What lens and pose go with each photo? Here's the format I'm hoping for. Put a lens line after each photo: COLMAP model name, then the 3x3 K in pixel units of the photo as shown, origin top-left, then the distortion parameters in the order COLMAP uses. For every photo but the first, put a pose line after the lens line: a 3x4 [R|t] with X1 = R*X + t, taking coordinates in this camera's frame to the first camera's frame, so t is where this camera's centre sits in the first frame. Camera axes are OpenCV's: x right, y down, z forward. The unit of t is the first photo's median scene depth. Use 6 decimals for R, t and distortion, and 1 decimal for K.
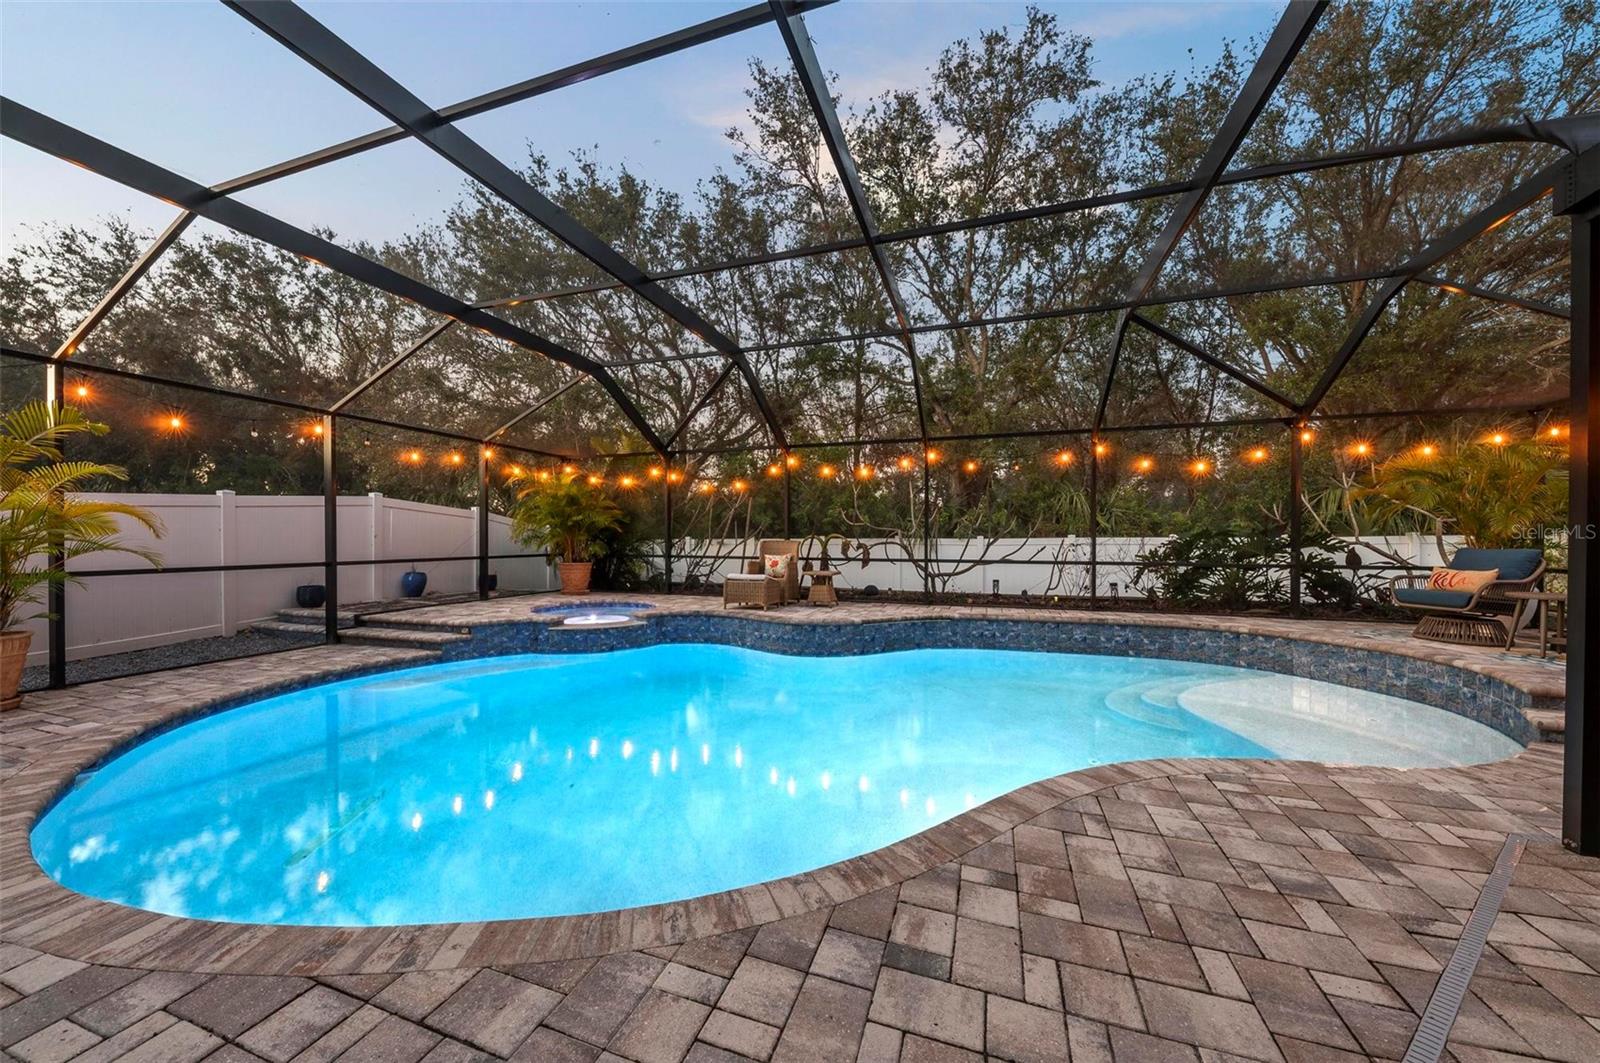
lens RADIAL K [[550.1, 0, 803.4], [0, 550.1, 542.4], [0, 0, 1]] dist [0.014418, -0.007514]
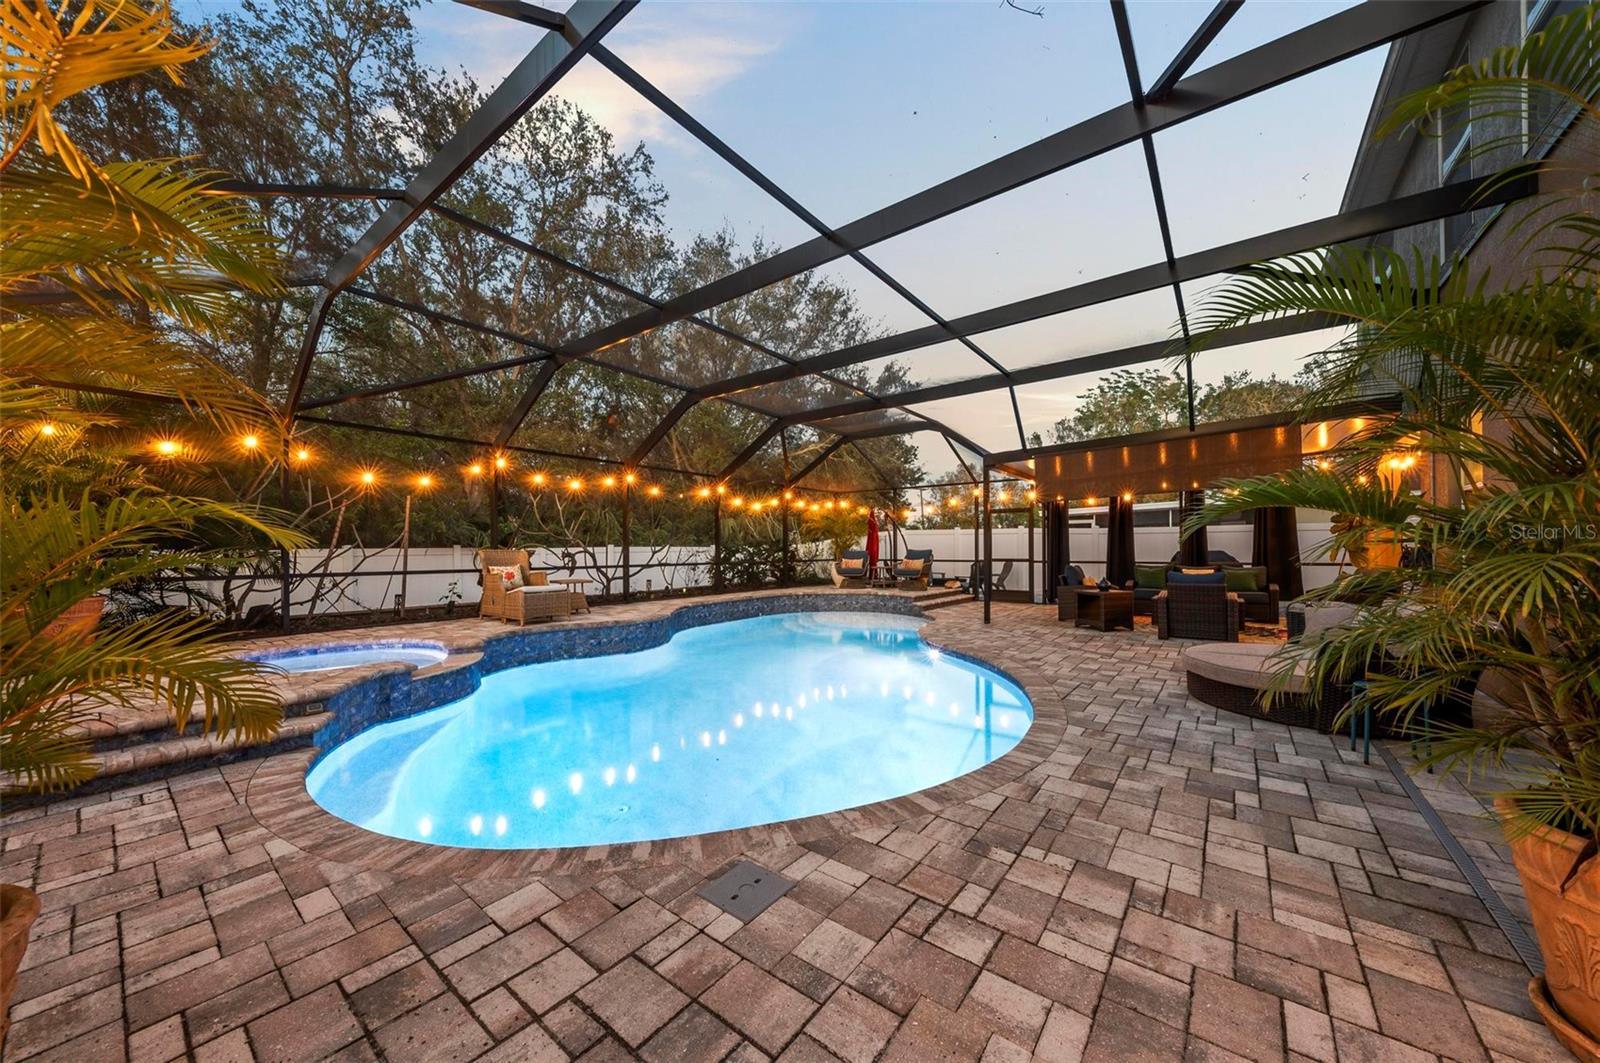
lens RADIAL K [[555.1, 0, 801.0], [0, 555.1, 547.4], [0, 0, 1]] dist [0.013701, -0.007138]
pose [[0.328767, -0.001430, 0.944410, -0.941577], [0.010935, 0.999938, -0.002292, -0.000206], [-0.944348, 0.011081, 0.328762, 0.308115]]
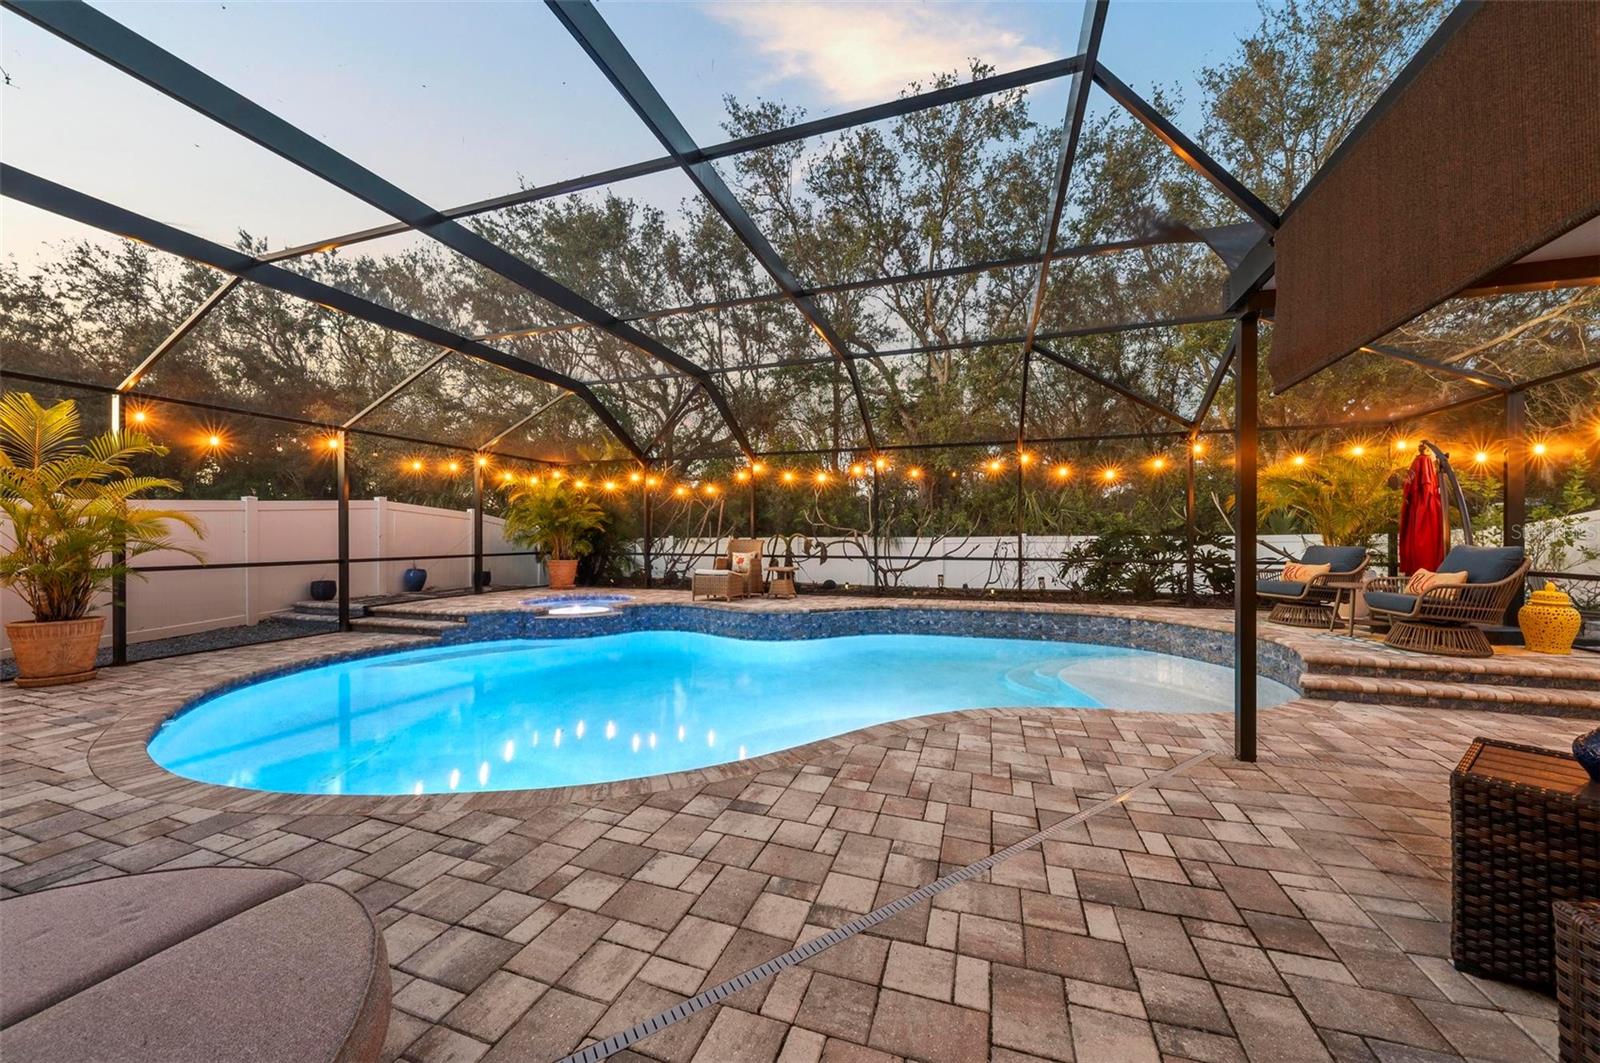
lens RADIAL K [[553.0, 0, 802.8], [0, 553.0, 538.2], [0, 0, 1]] dist [0.017346, -0.008848]
pose [[0.999996, -0.001625, 0.002218, 0.087515], [0.001633, 0.999991, -0.003787, -0.002417], [-0.002212, 0.003791, 0.999990, -0.146067]]
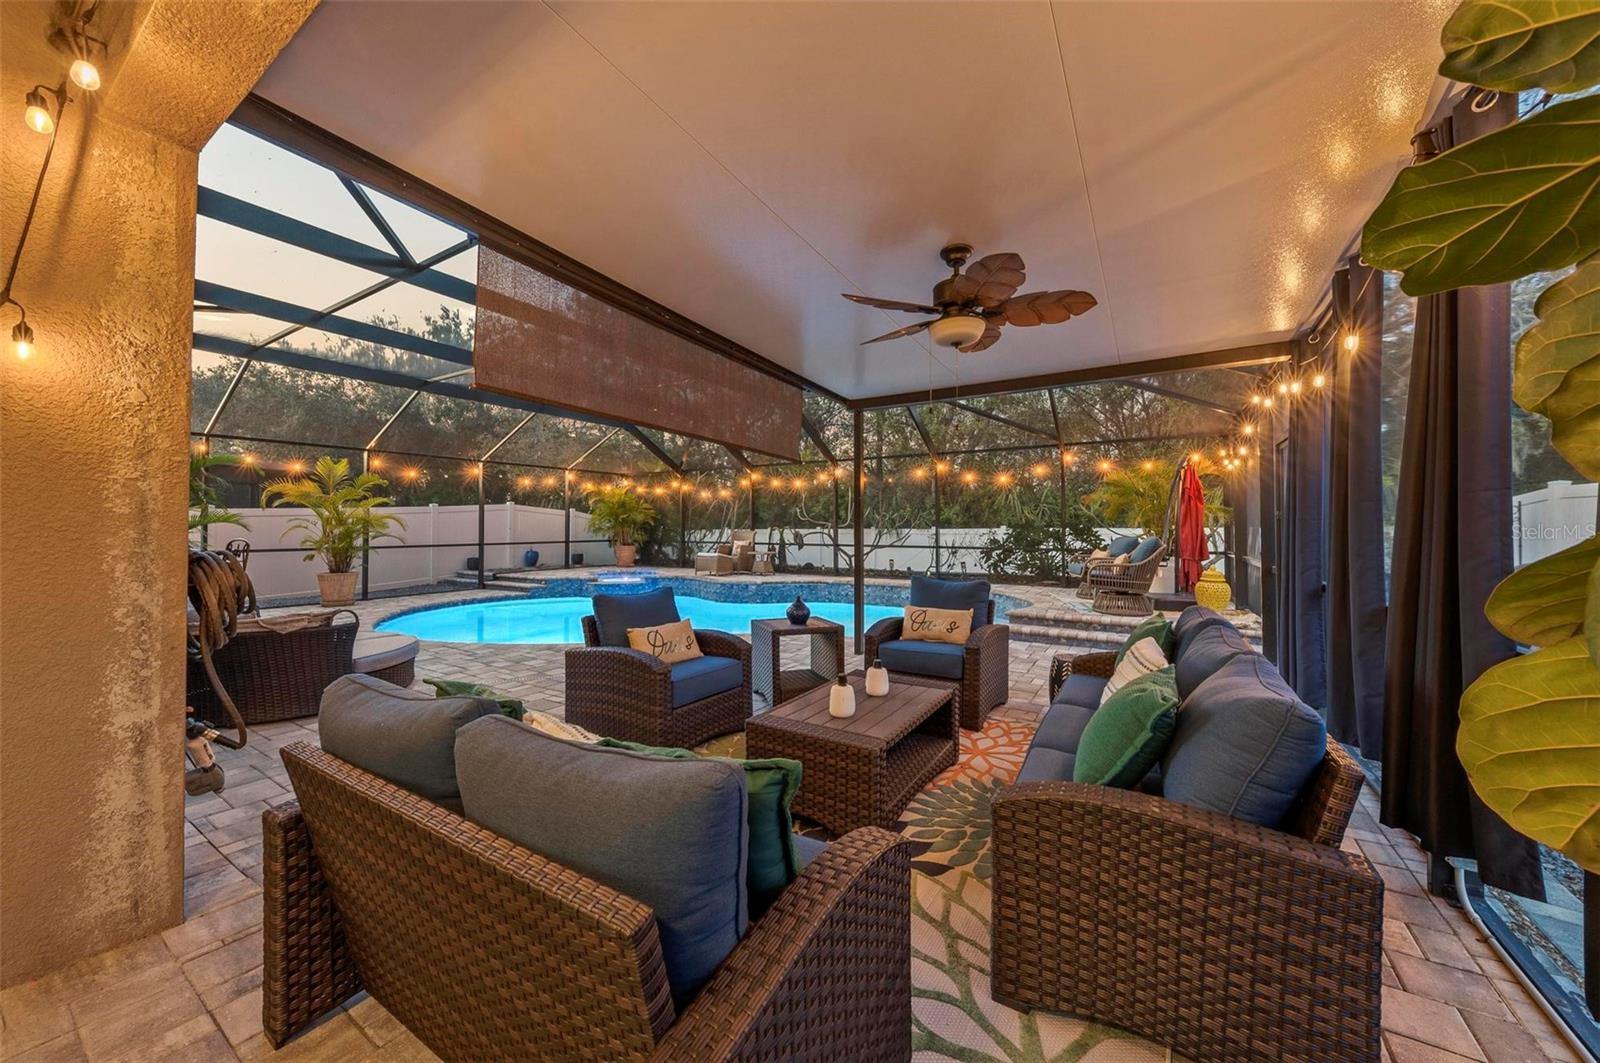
lens RADIAL K [[562.0, 0, 800.3], [0, 562.0, 519.7], [0, 0, 1]] dist [0.013083, 0.000001]
pose [[0.972246, -0.005396, -0.233899, 0.576806], [0.000570, 0.999786, -0.020698, -0.003278], [0.233960, 0.019990, 0.972041, -0.534093]]
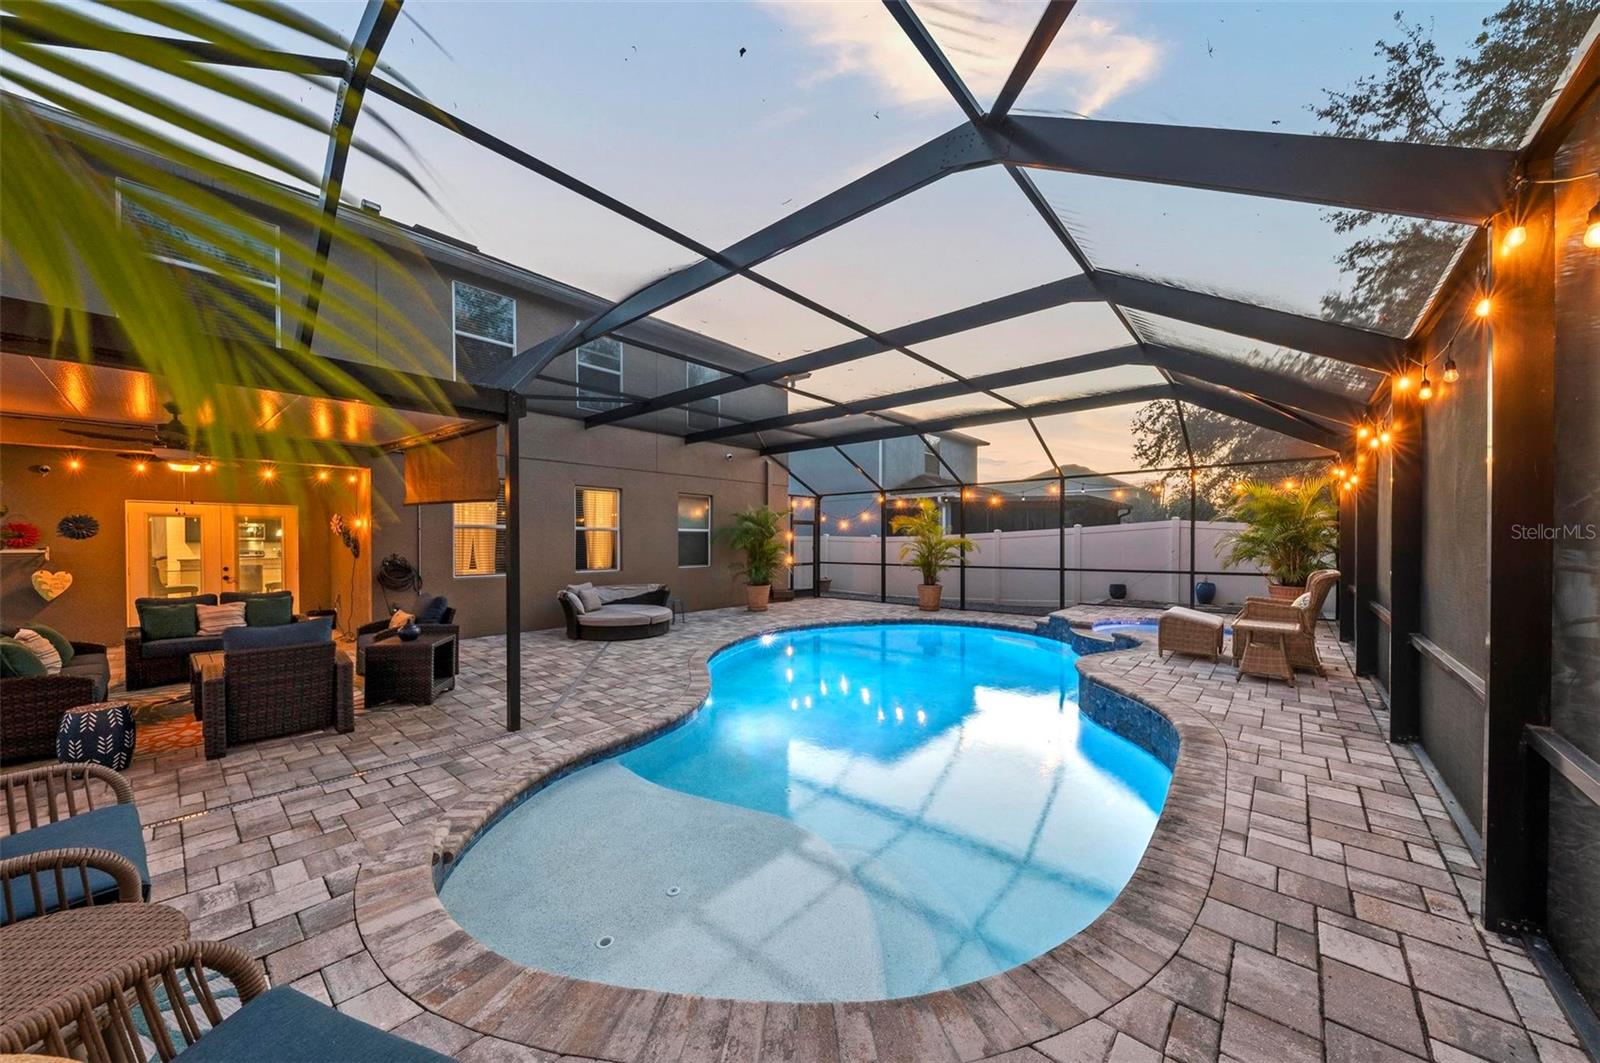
lens RADIAL K [[555.1, 0, 801.0], [0, 555.1, 547.4], [0, 0, 1]] dist [0.013701, -0.007138]
pose [[-0.379778, 0.011539, -0.925006, 0.946669], [-0.003343, 0.999899, 0.013846, -0.045400], [0.925072, 0.008350, -0.379700, 0.895336]]
